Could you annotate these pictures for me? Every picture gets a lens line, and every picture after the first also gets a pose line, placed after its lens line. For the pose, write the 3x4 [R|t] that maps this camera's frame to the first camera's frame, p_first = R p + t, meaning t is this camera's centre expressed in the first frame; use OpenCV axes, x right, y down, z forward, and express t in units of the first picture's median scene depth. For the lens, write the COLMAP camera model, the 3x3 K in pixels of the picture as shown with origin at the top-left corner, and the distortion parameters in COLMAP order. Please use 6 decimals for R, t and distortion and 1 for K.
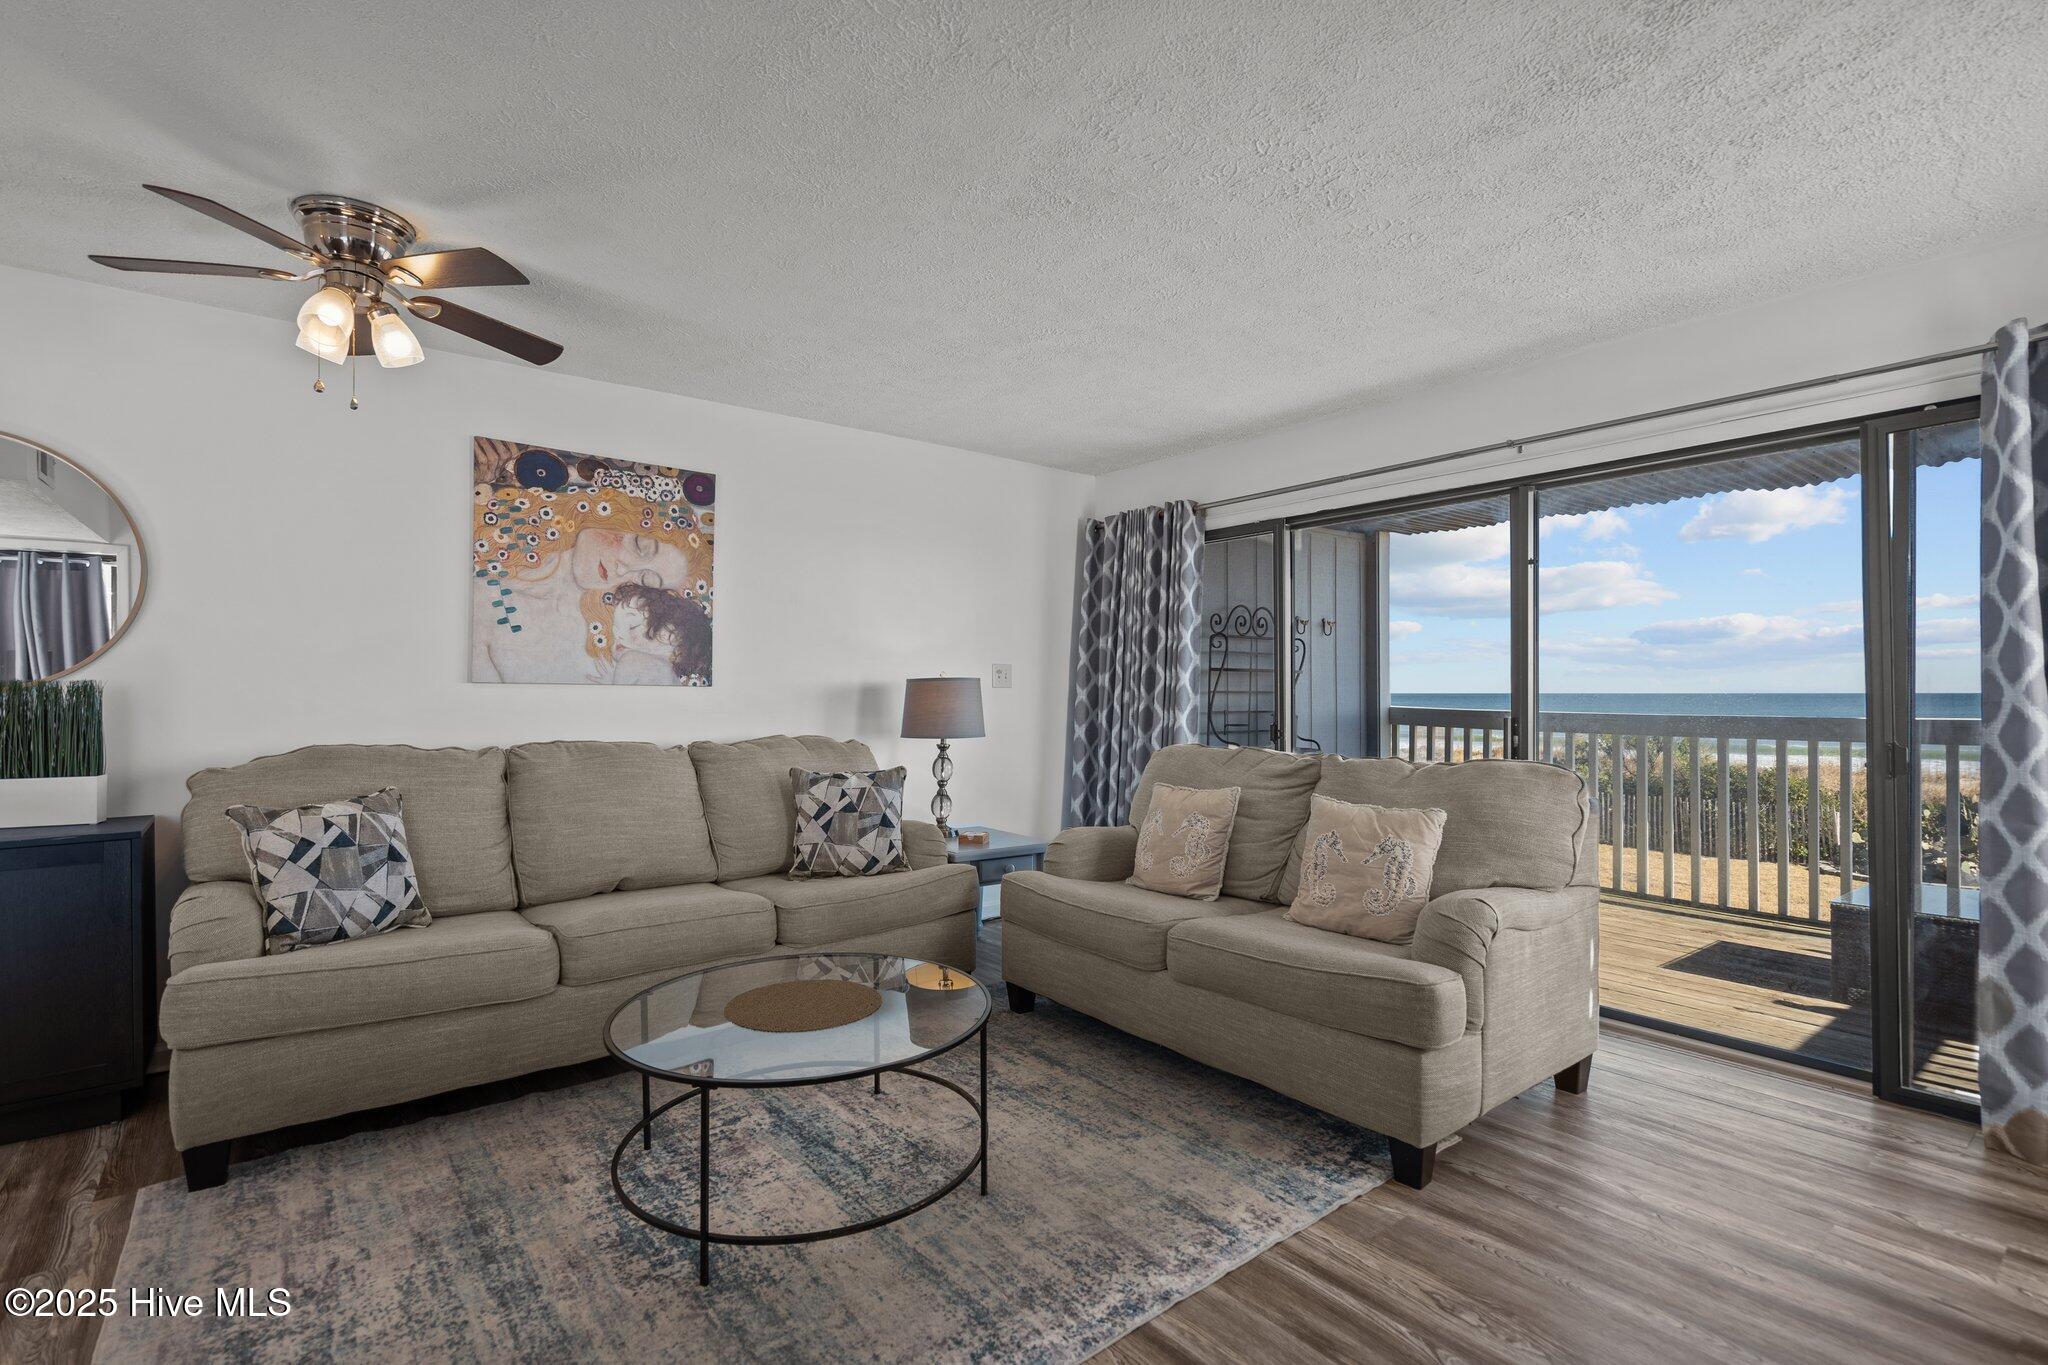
lens RADIAL K [[948.6, 0, 1013.2], [0, 948.6, 691.7], [0, 0, 1]] dist [-0.000509, 0.000812]
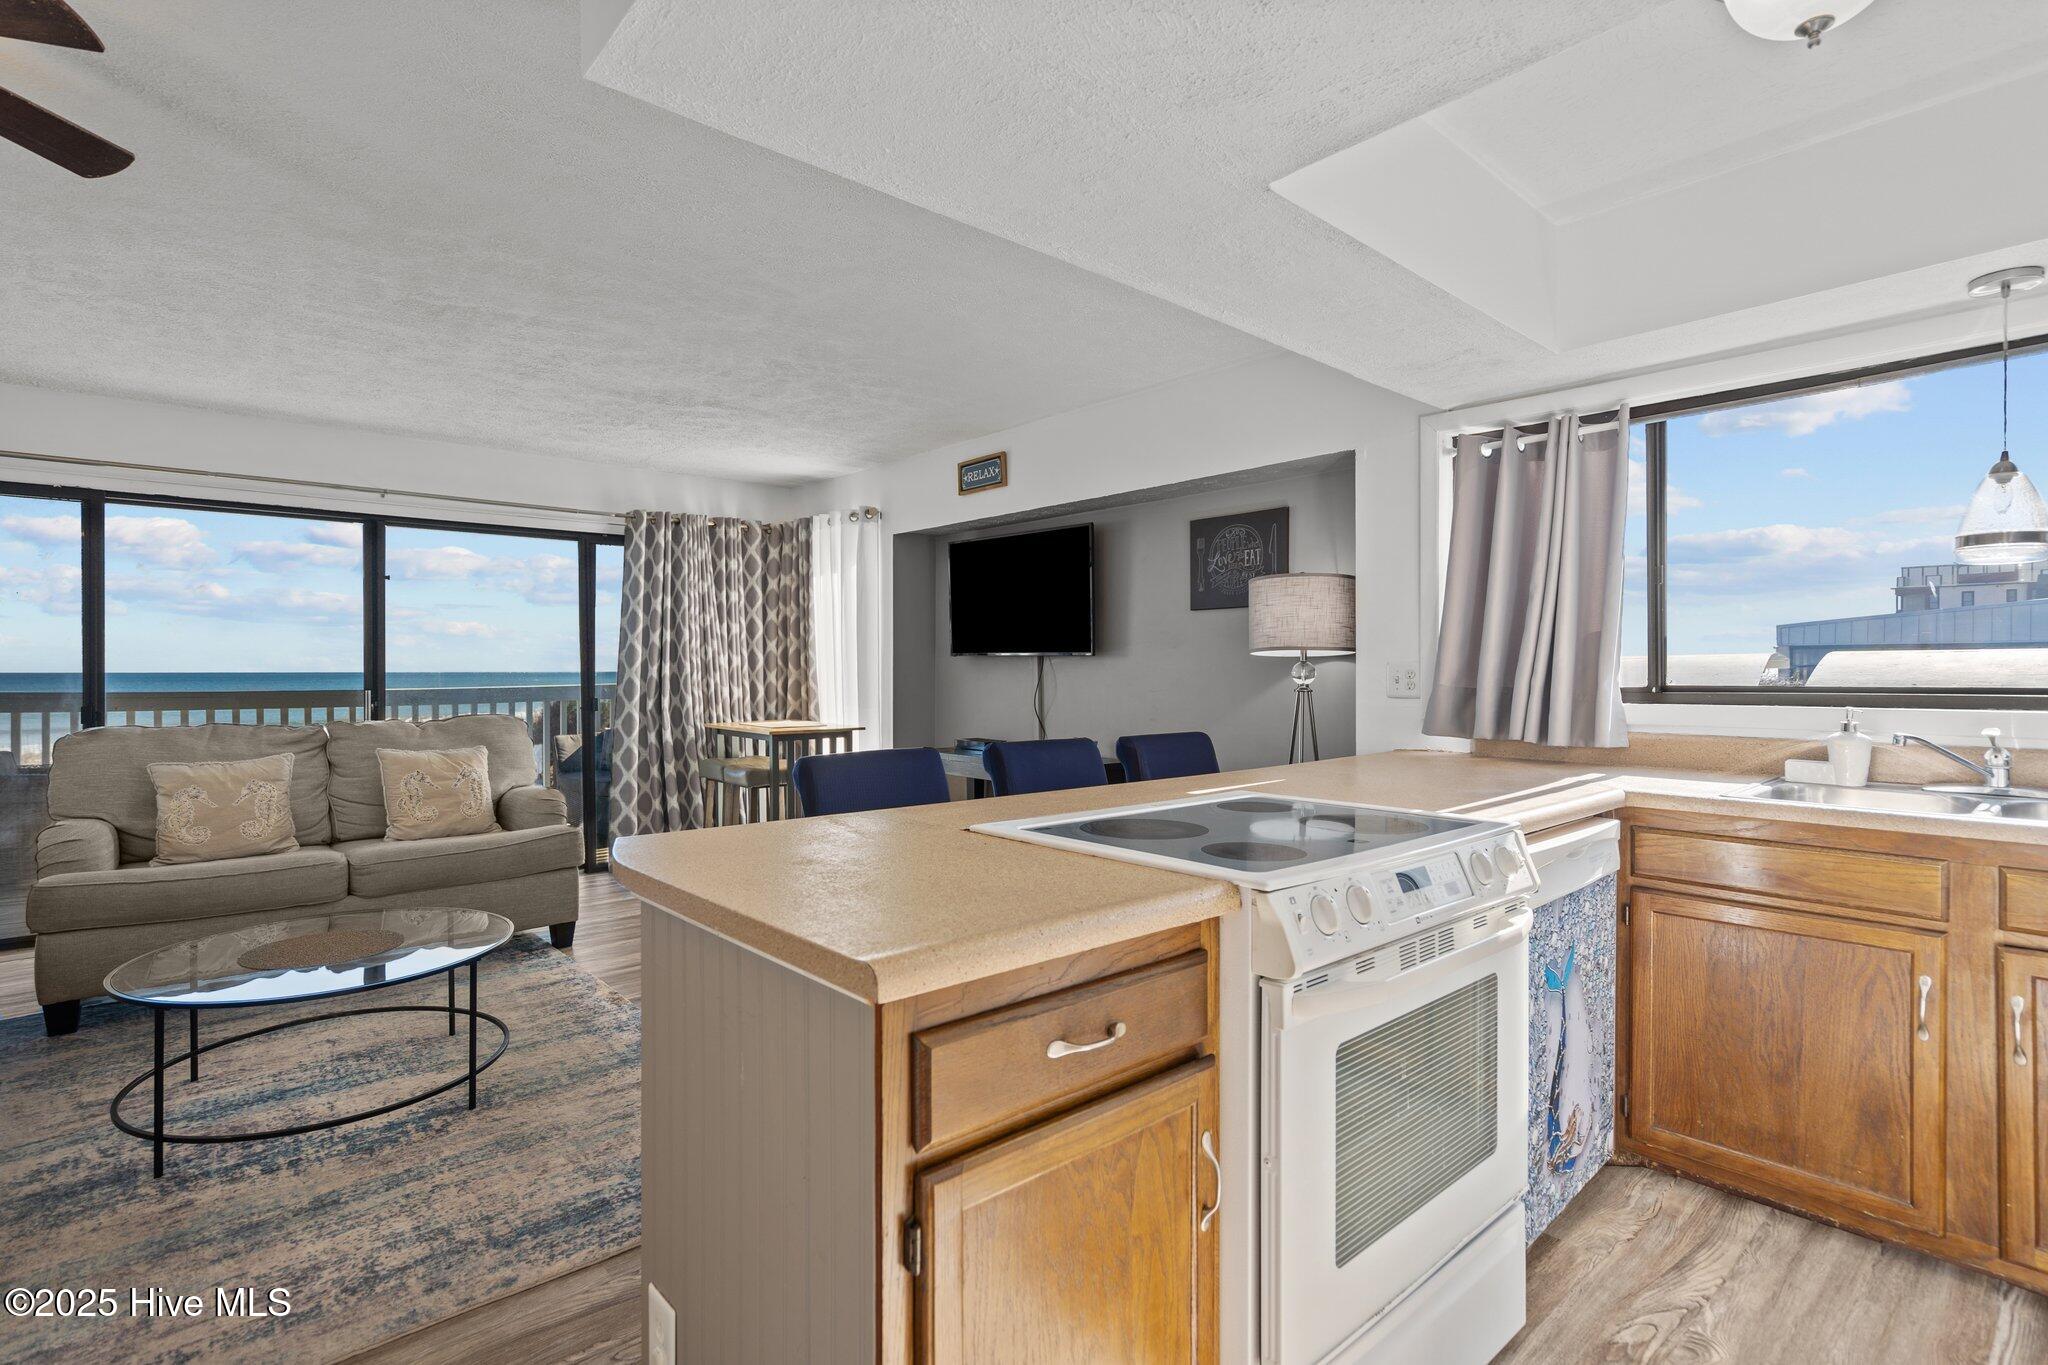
lens RADIAL K [[978.0, 0, 1024.0], [0, 978.0, 673.4], [0, 0, 1]] dist [0.000348, 0.001449]
pose [[-0.061834, -0.002576, 0.998083, -0.921136], [0.001912, 0.999995, 0.002700, 0.000497], [-0.998085, 0.002076, -0.061828, 0.156110]]
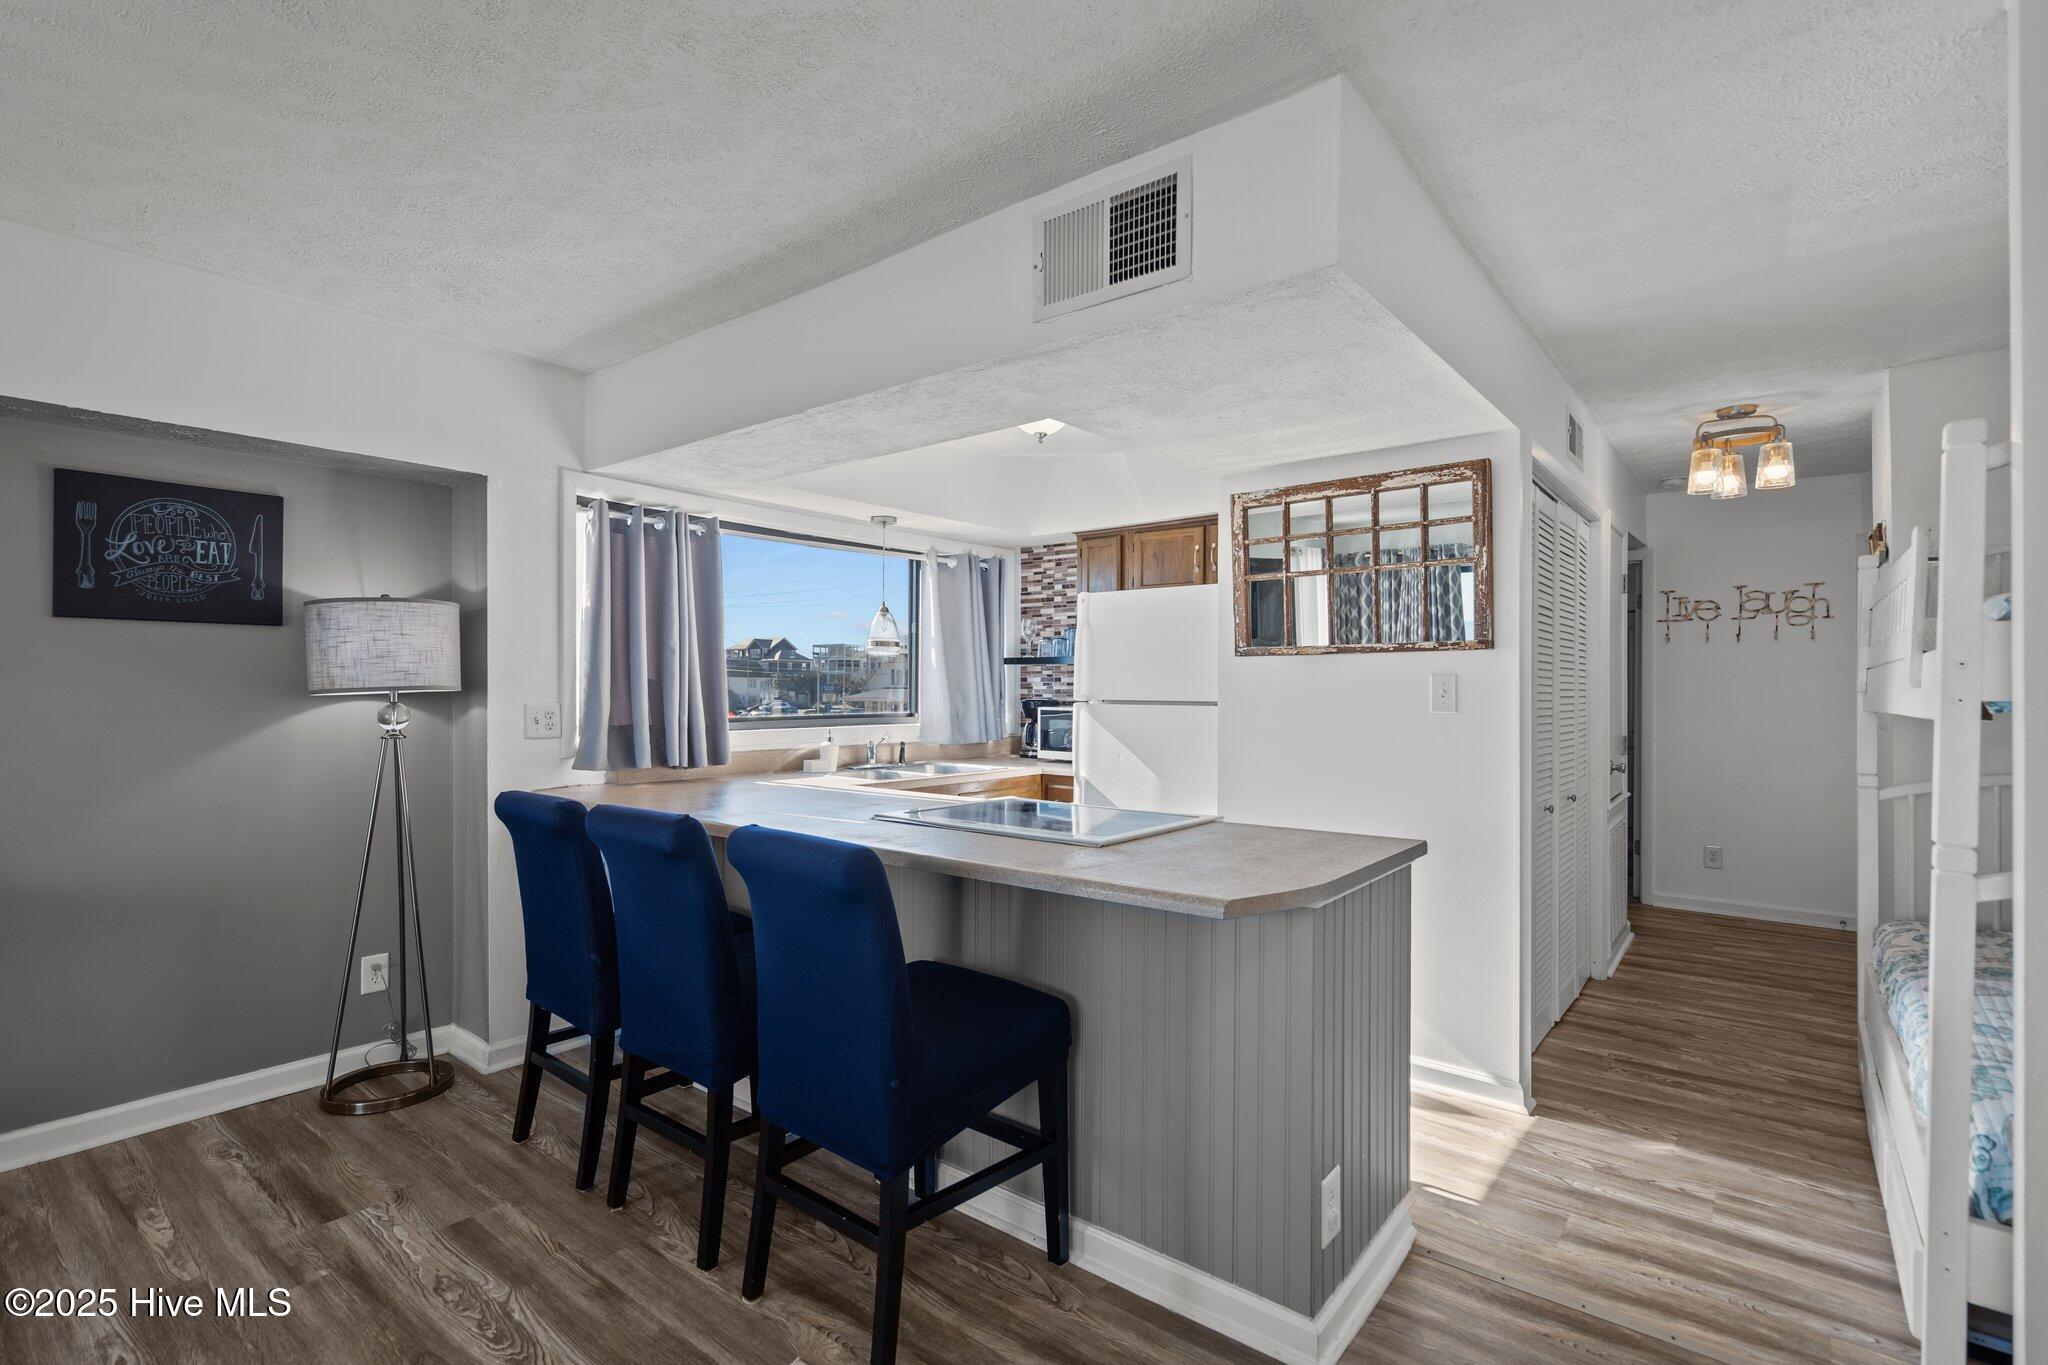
lens RADIAL K [[949.6, 0, 1017.9], [0, 949.6, 687.7], [0, 0, 1]] dist [-0.000488, 0.000624]
pose [[-0.973971, -0.004160, -0.226636, -0.260514], [-0.004198, 0.999991, -0.000314, -0.023605], [0.226635, 0.000646, -0.973980, 0.732232]]
